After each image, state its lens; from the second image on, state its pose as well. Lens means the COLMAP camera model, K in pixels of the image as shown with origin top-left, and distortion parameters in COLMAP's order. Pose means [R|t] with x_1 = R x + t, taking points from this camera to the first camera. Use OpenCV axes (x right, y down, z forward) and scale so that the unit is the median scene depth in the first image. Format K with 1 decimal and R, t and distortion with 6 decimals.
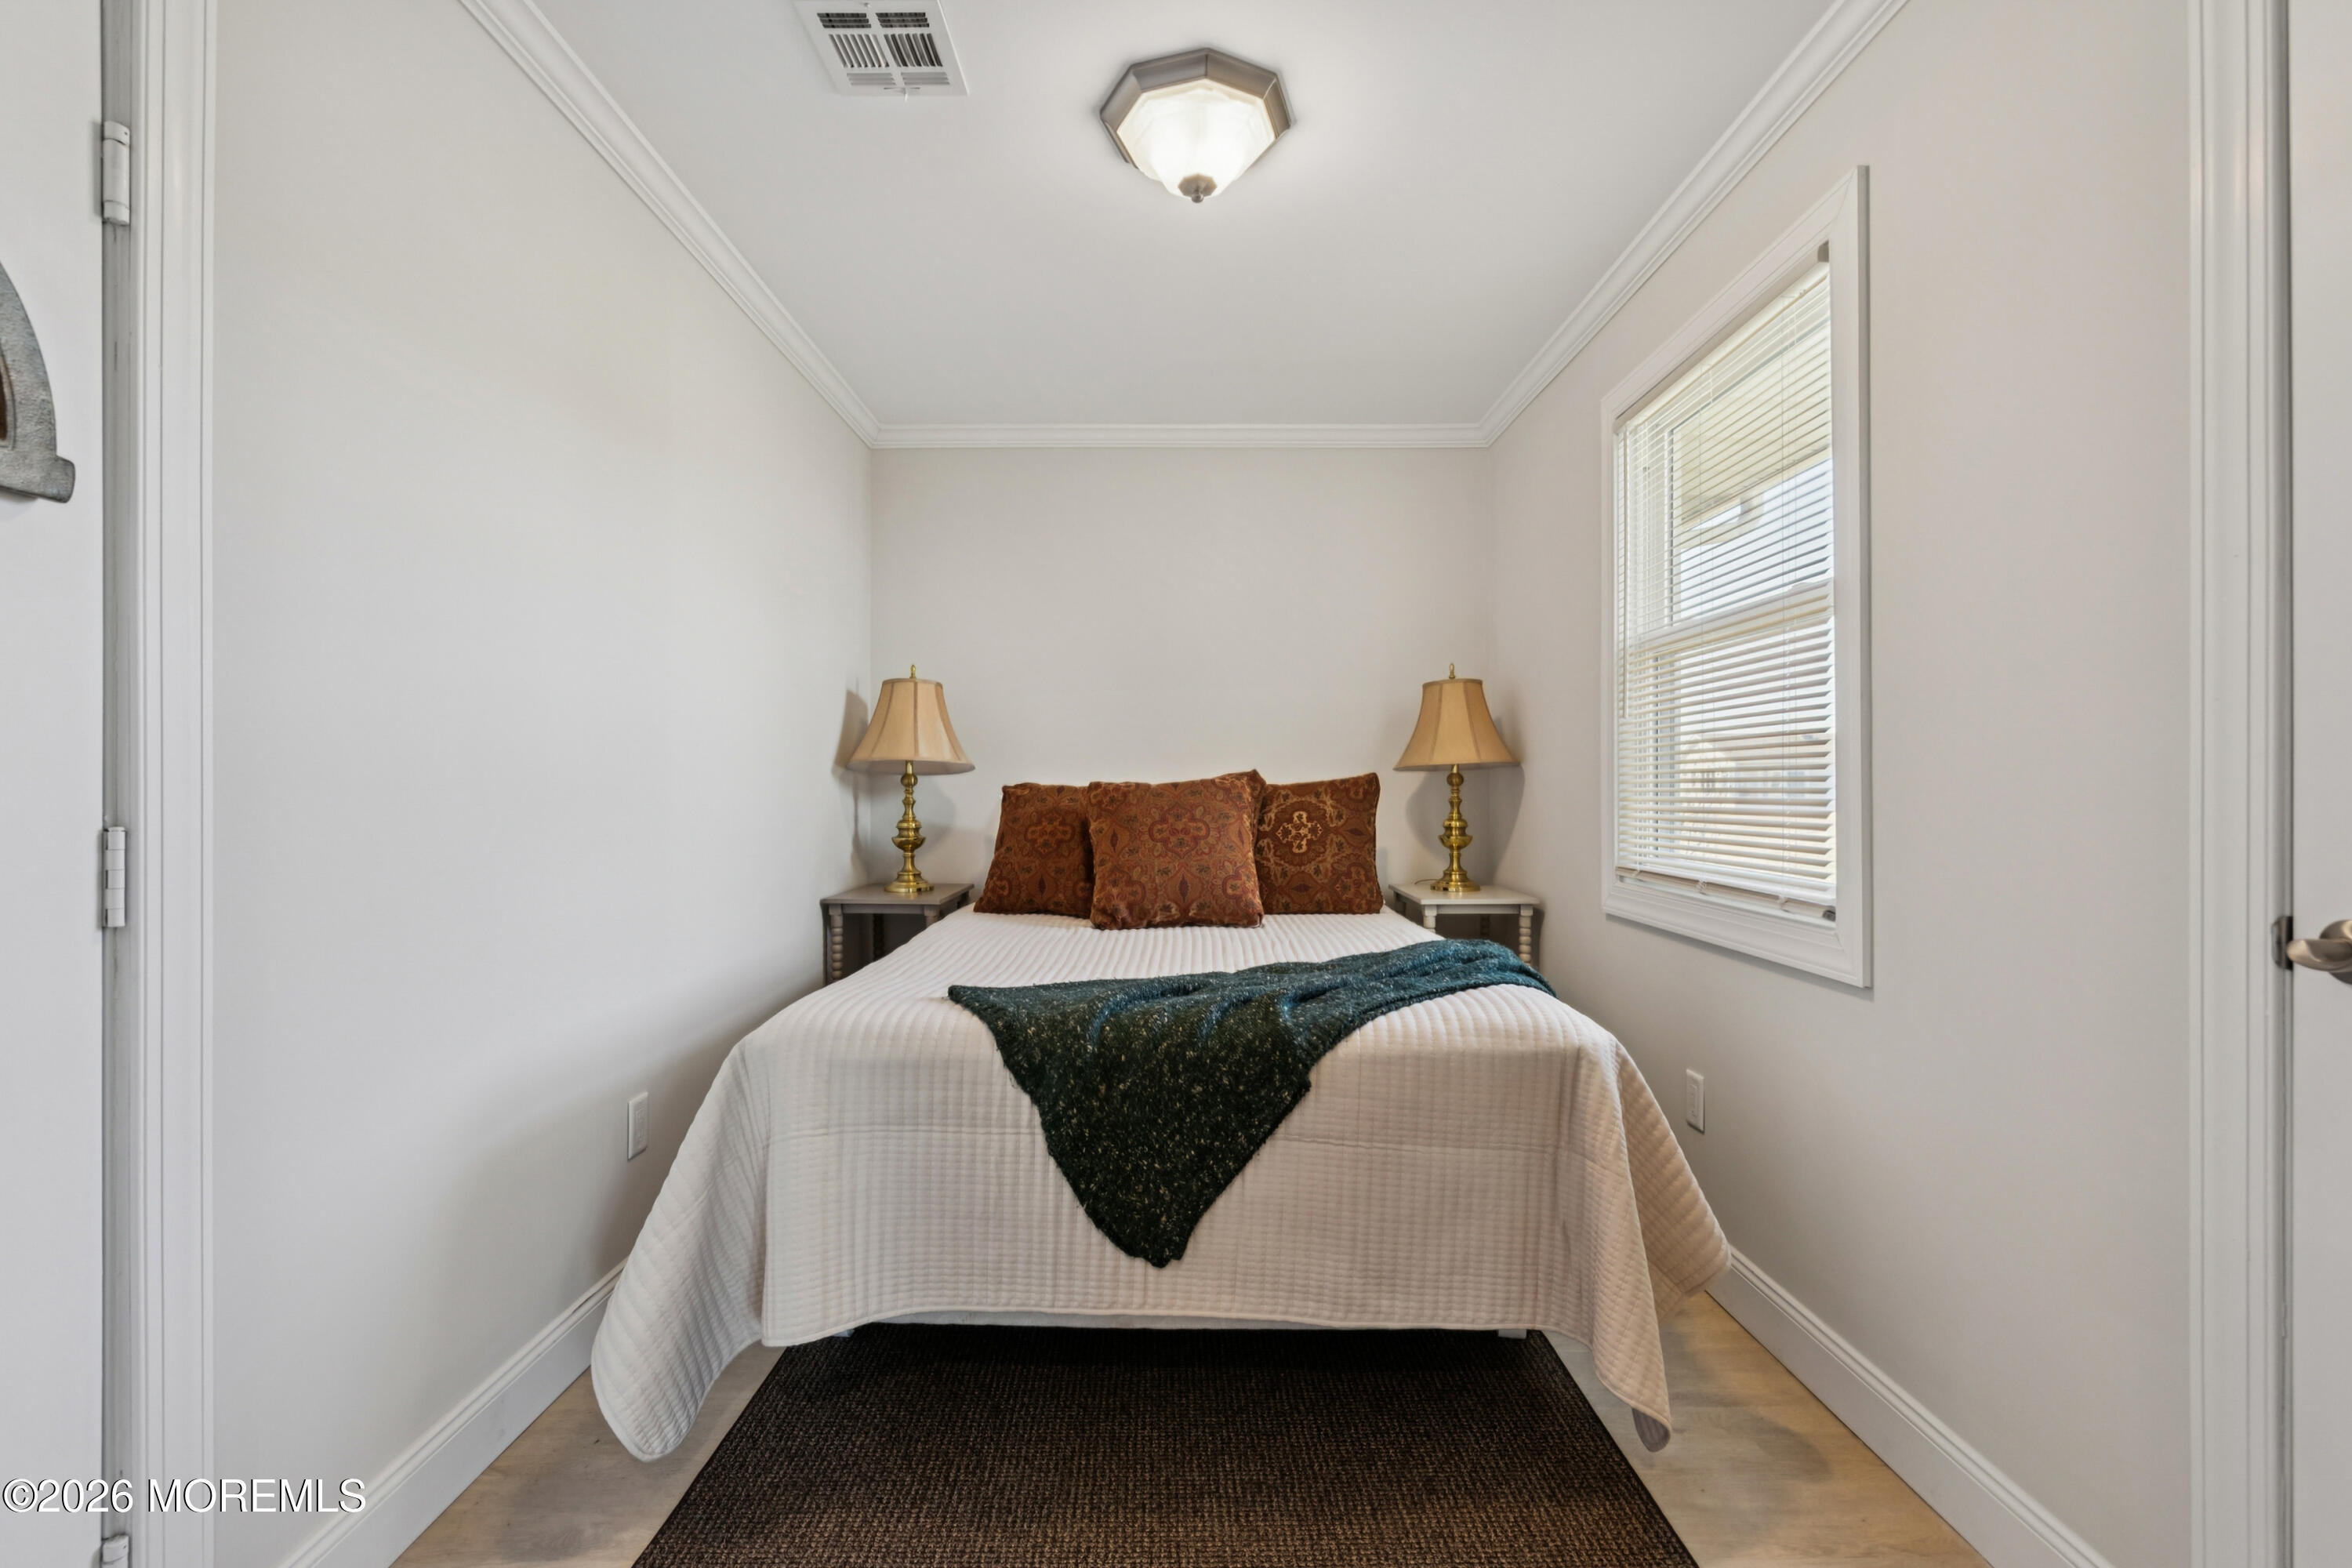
lens RADIAL K [[1010.1, 0, 1172.9], [0, 1010.1, 806.5], [0, 0, 1]] dist [-0.000010, -0.000016]
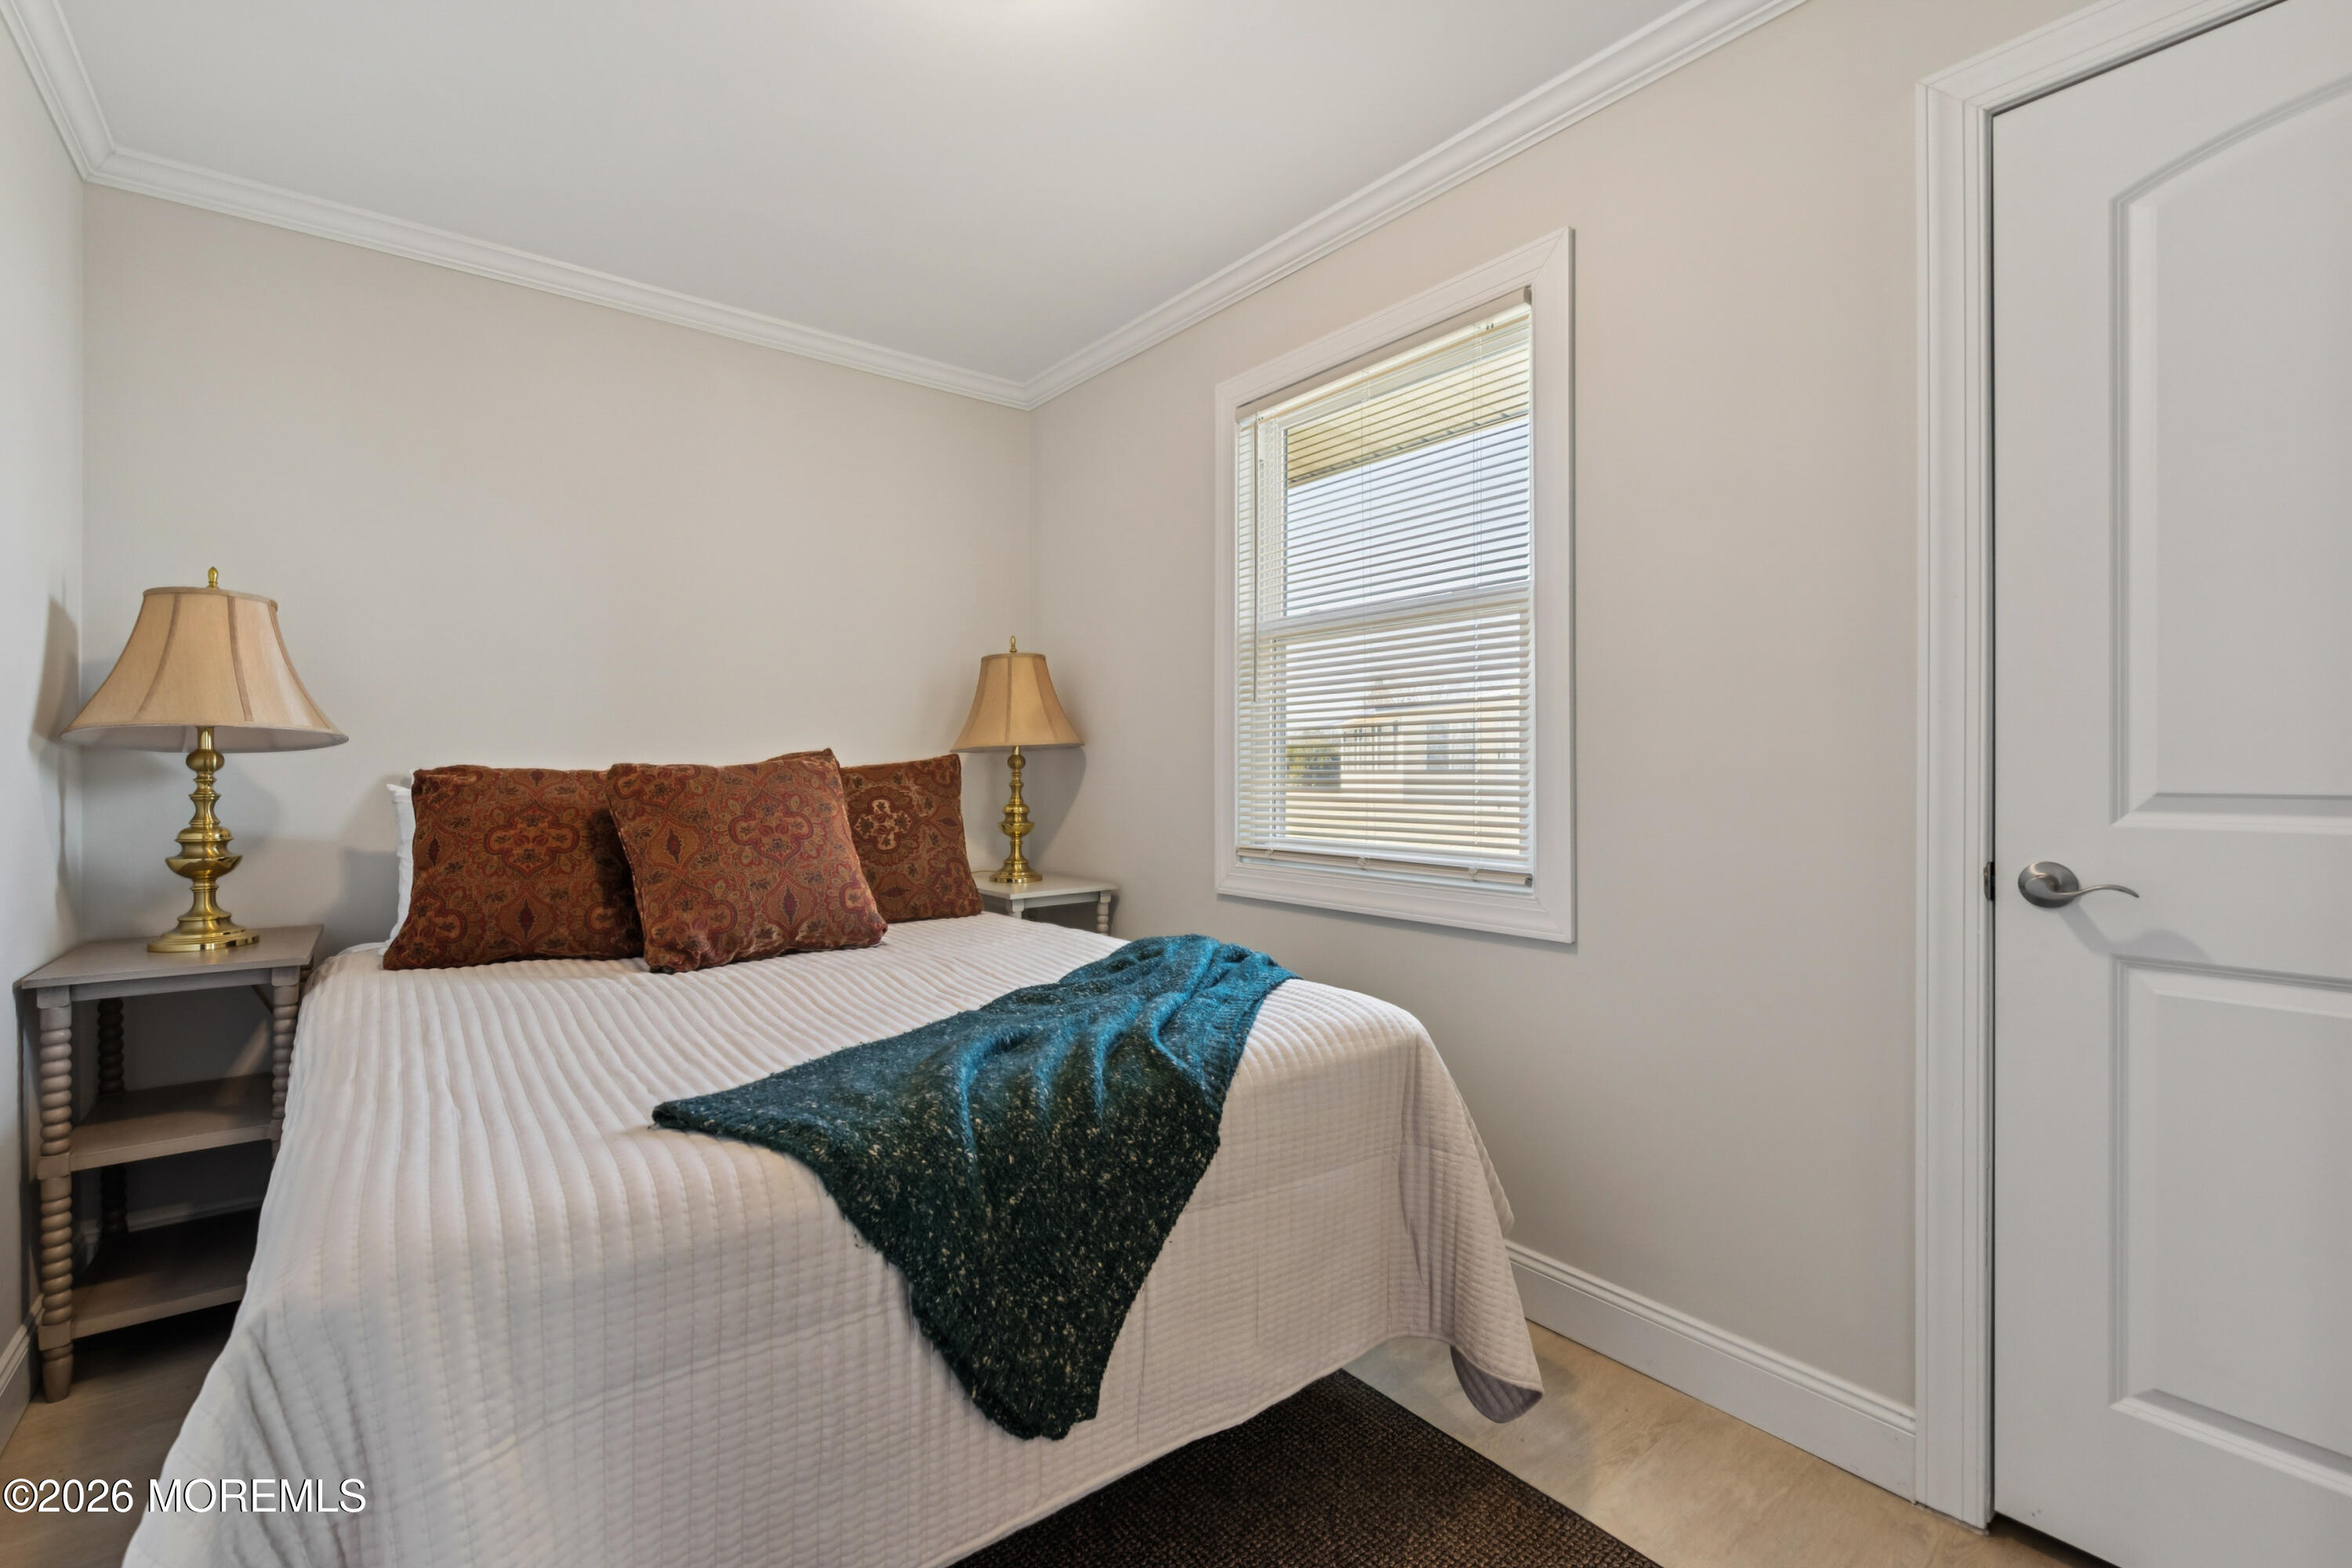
lens RADIAL K [[1019.6, 0, 1176.0], [0, 1019.6, 784.0], [0, 0, 1]] dist [0.001224, 0.000049]
pose [[0.783848, -0.011080, 0.620854, -0.228071], [0.014348, 0.999897, -0.000271, -0.004764], [-0.620787, 0.009120, 0.783926, 0.216854]]
